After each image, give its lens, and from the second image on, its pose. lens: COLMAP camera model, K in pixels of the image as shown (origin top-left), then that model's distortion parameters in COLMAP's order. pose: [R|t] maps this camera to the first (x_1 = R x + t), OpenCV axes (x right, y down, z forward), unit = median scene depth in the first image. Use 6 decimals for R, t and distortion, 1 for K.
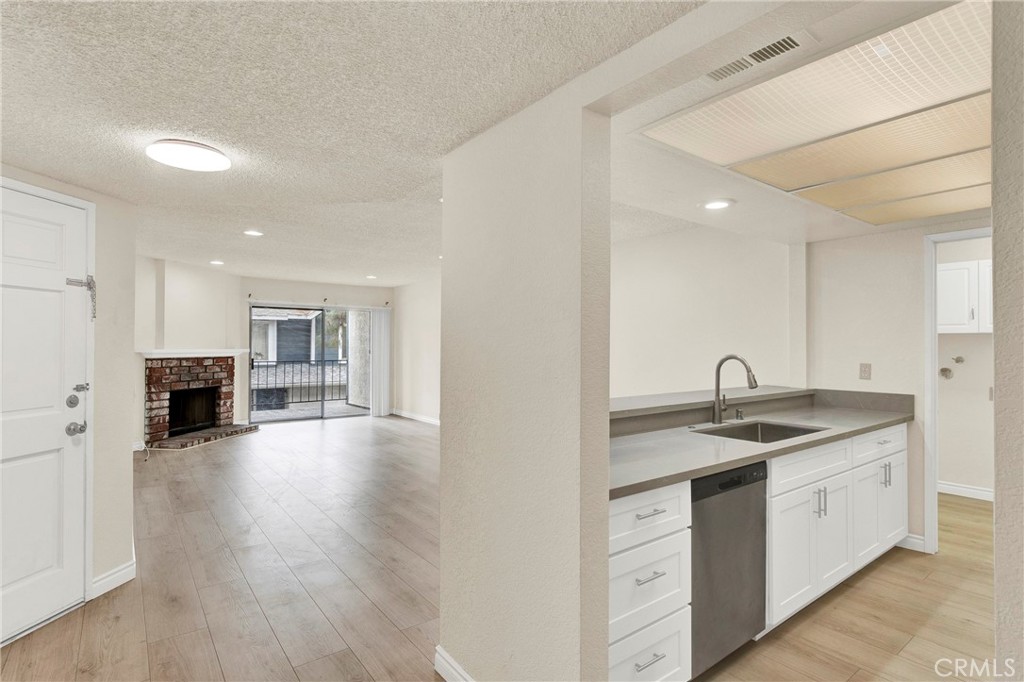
lens RADIAL K [[512.2, 0, 514.3], [0, 512.2, 339.8], [0, 0, 1]] dist [-0.000222, -0.003570]
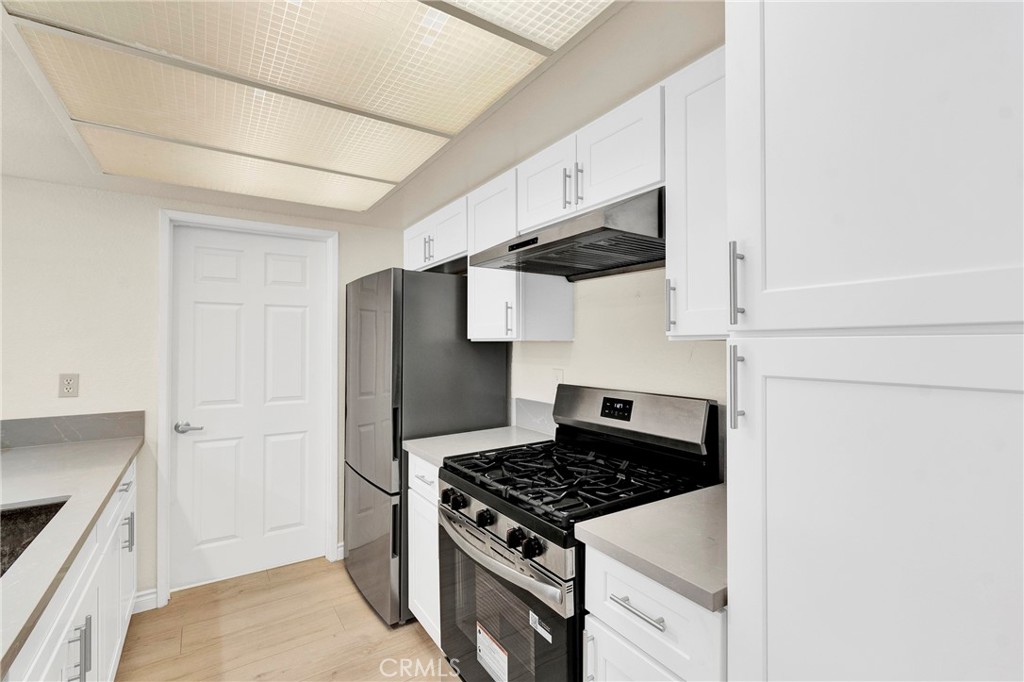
lens RADIAL K [[457.2, 0, 516.9], [0, 457.2, 339.7], [0, 0, 1]] dist [-0.002162, -0.000973]
pose [[0.050305, 0.004643, 0.998723, 0.061448], [-0.008091, 0.999958, -0.004241, -0.000689], [-0.998701, -0.007868, 0.050340, 0.207629]]
